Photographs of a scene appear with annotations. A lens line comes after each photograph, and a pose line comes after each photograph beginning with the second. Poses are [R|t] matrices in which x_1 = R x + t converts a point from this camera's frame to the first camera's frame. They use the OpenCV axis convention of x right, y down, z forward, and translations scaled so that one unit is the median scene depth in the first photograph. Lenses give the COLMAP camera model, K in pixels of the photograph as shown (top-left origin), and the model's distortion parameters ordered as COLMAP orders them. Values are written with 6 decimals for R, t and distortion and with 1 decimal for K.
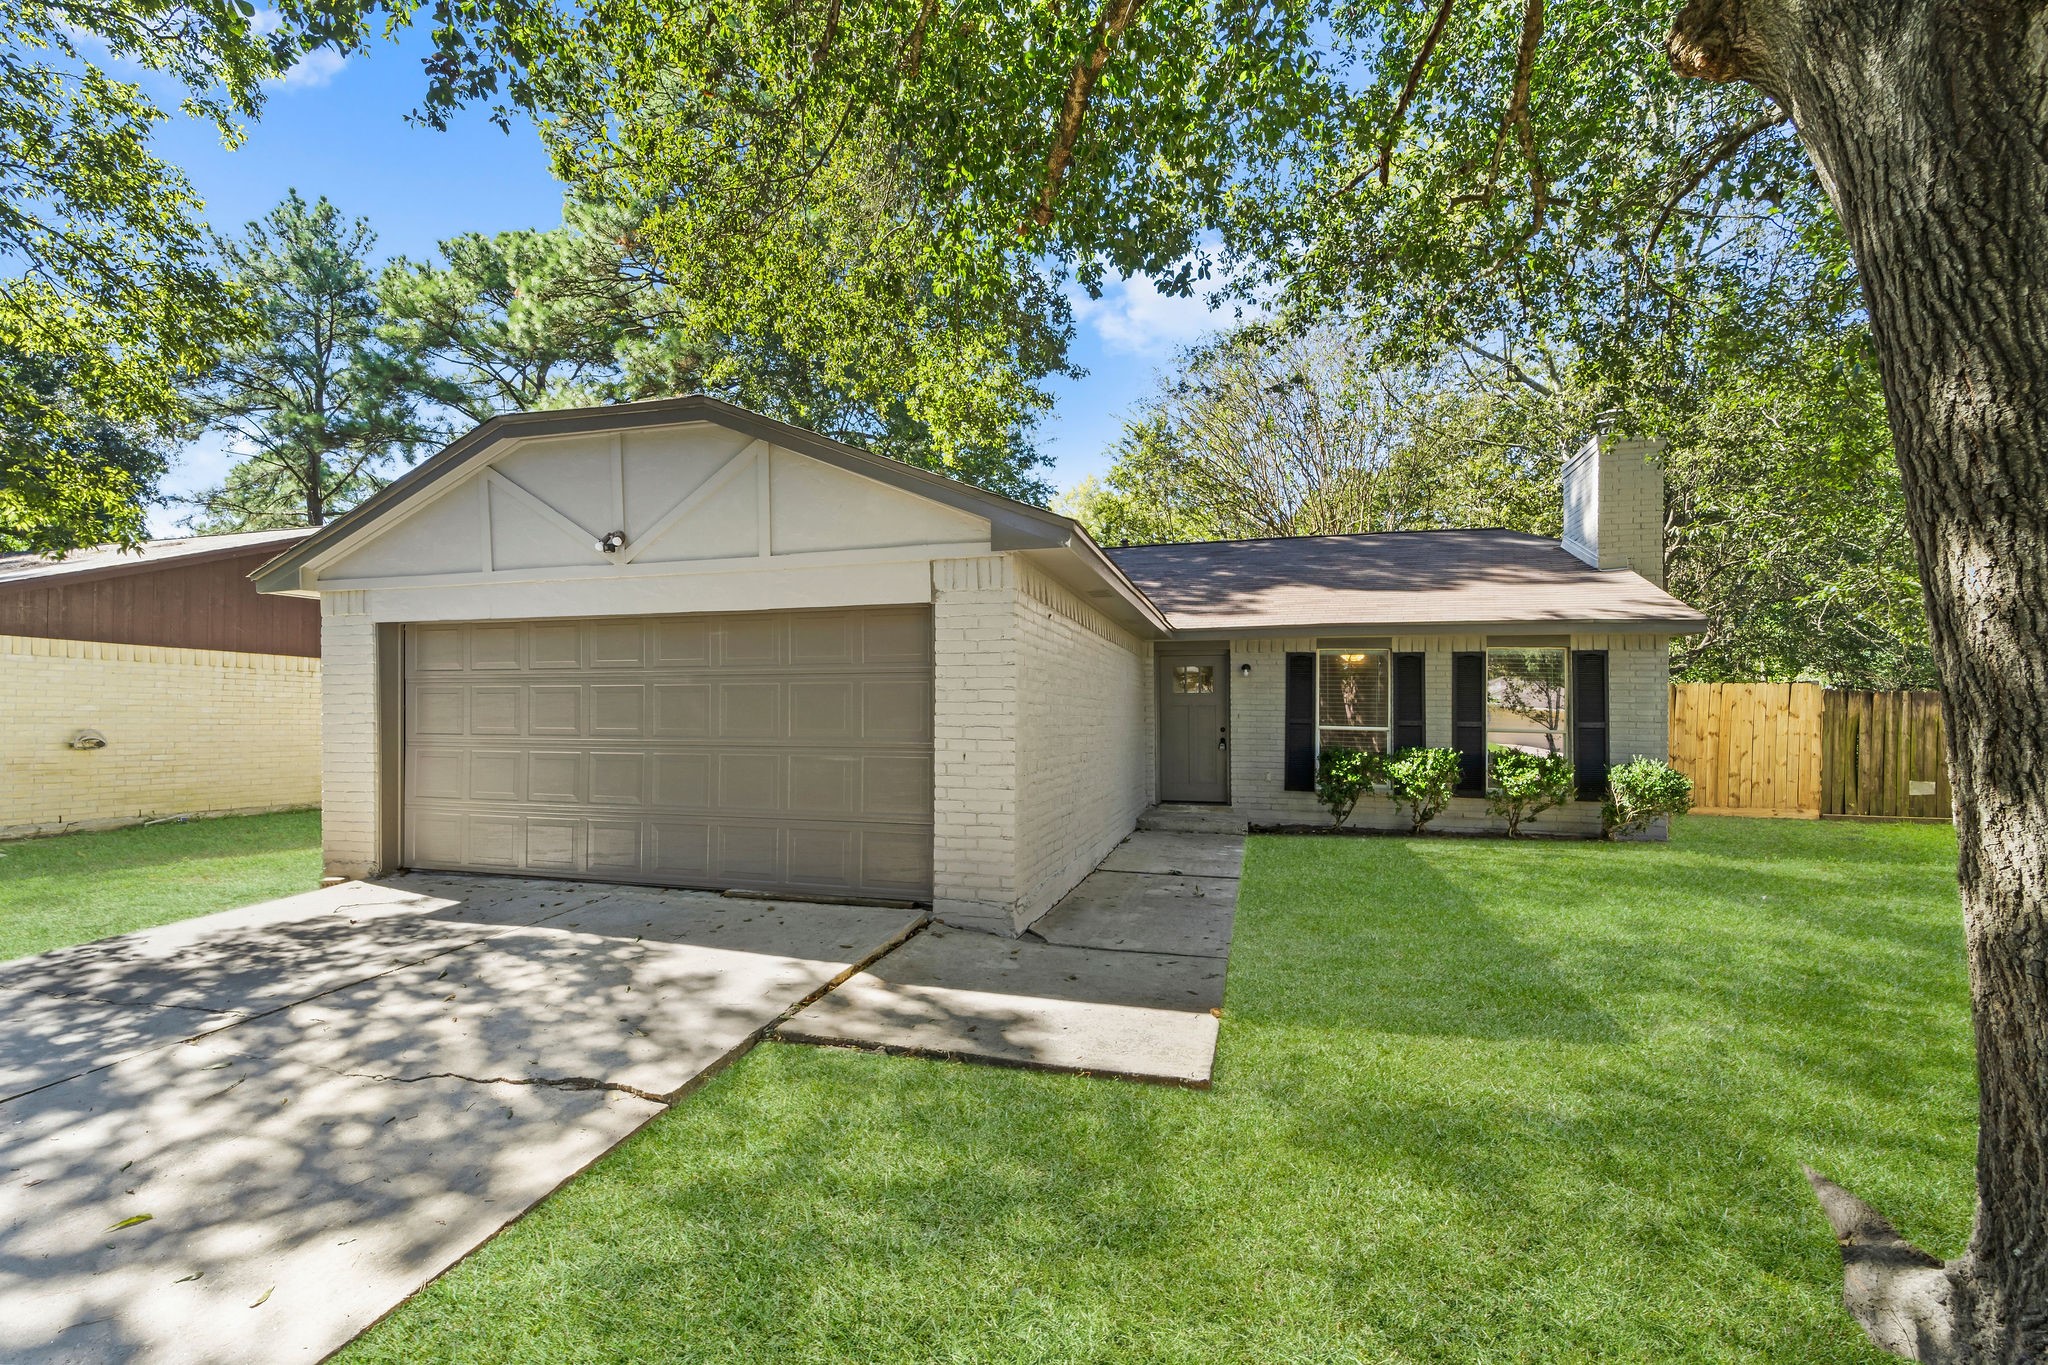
lens RADIAL K [[836.0, 0, 1021.0], [0, 836.0, 686.7], [0, 0, 1]] dist [0.001013, -0.000196]
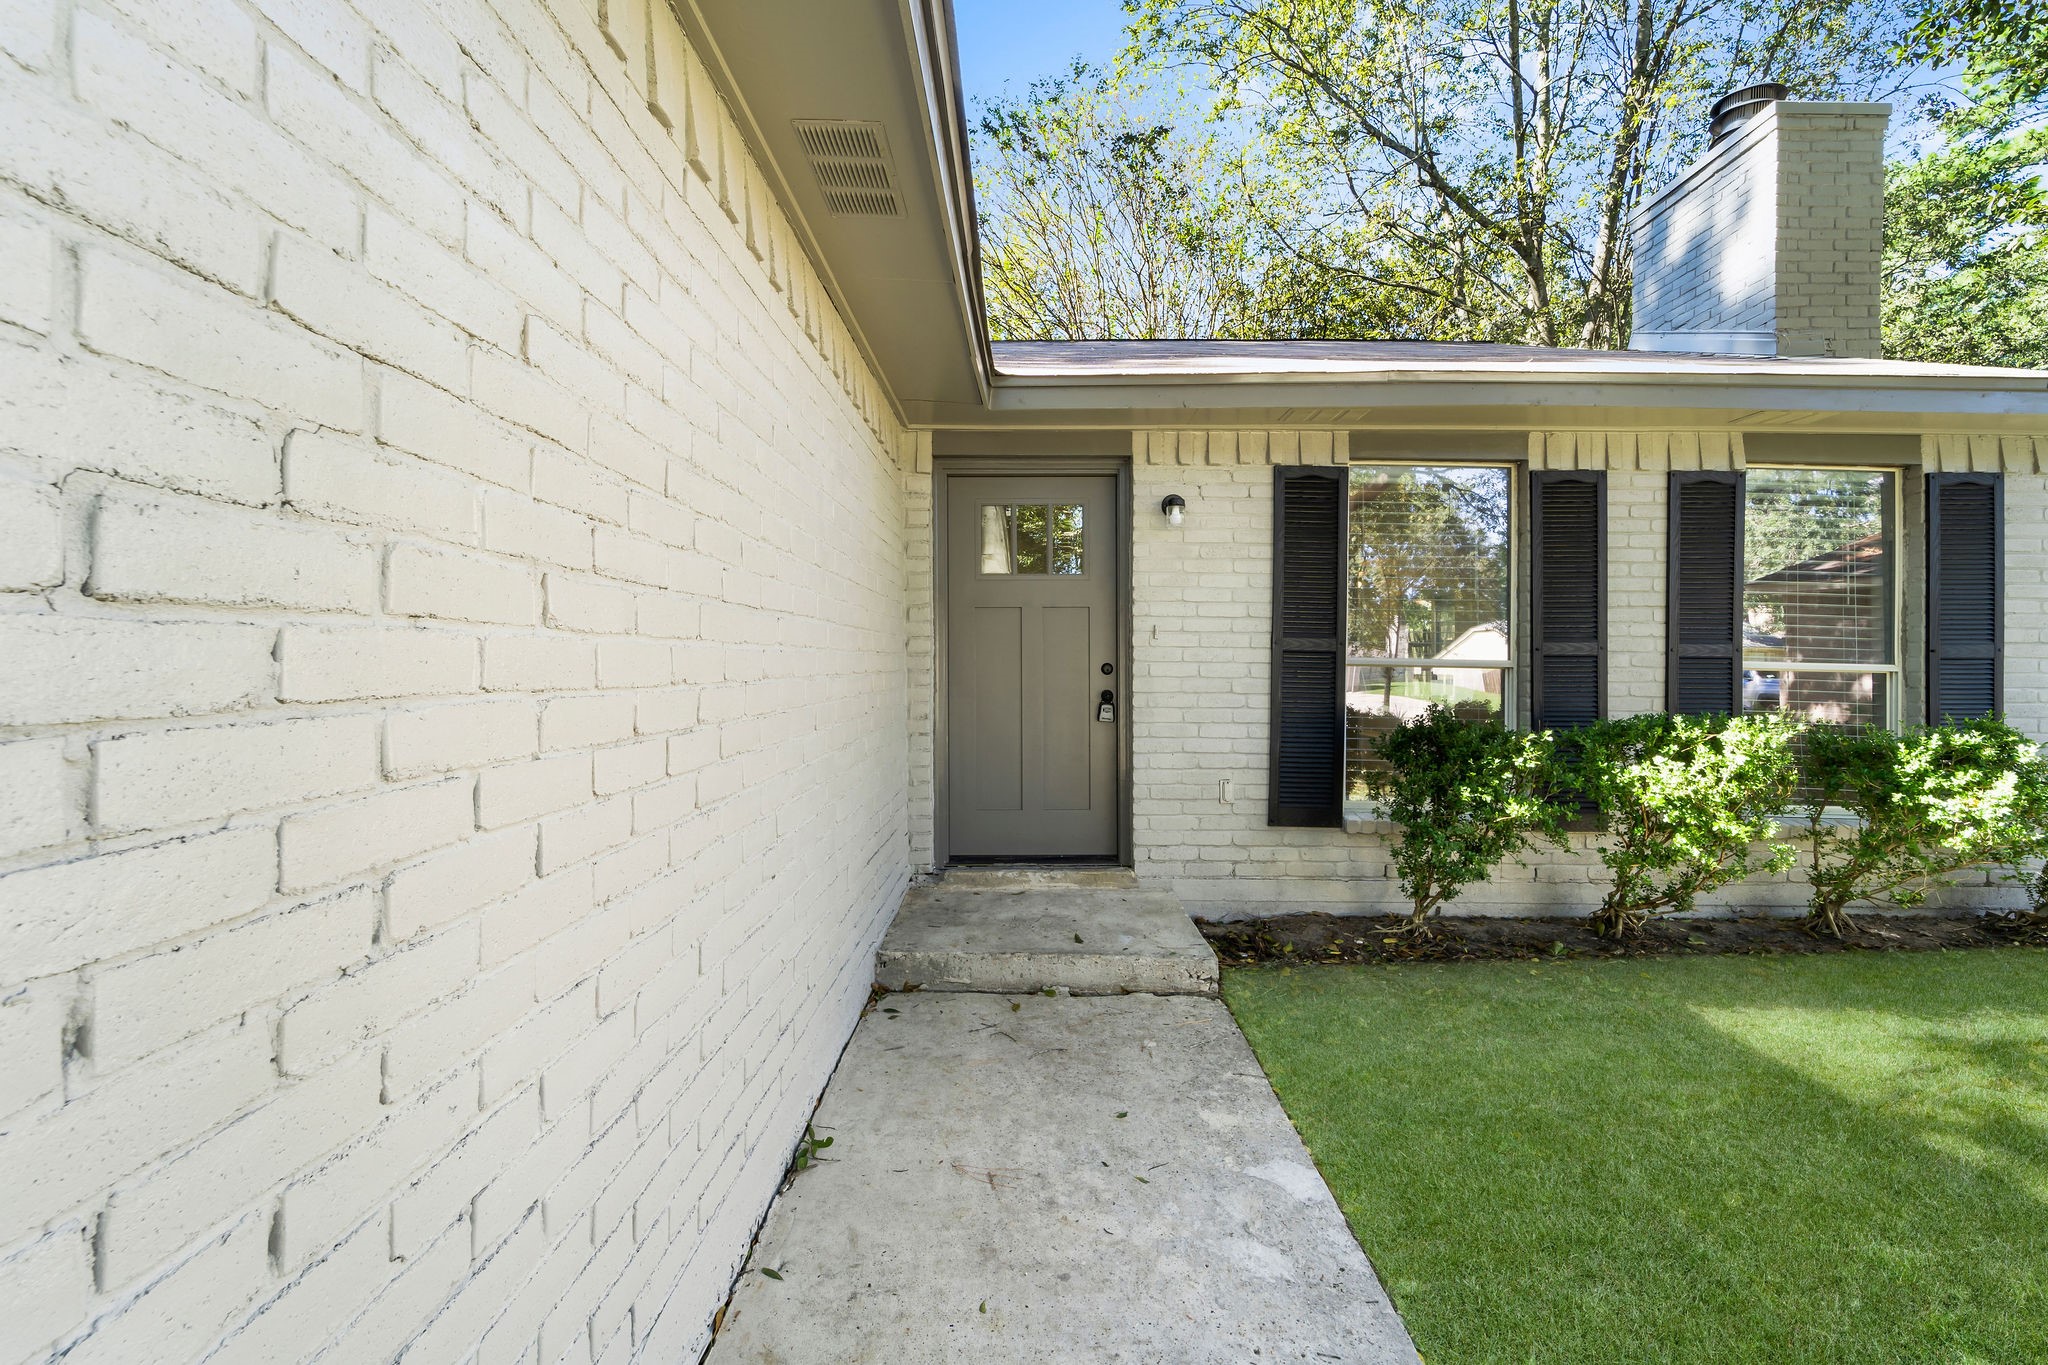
lens RADIAL K [[824.9, 0, 1024.0], [0, 824.9, 682.5], [0, 0, 1]] dist [0.000292, -0.000175]
pose [[0.963402, -0.009890, 0.267879, 0.105114], [-0.006415, 0.998182, 0.059925, 0.036123], [-0.267985, -0.059450, 0.961587, 0.663187]]
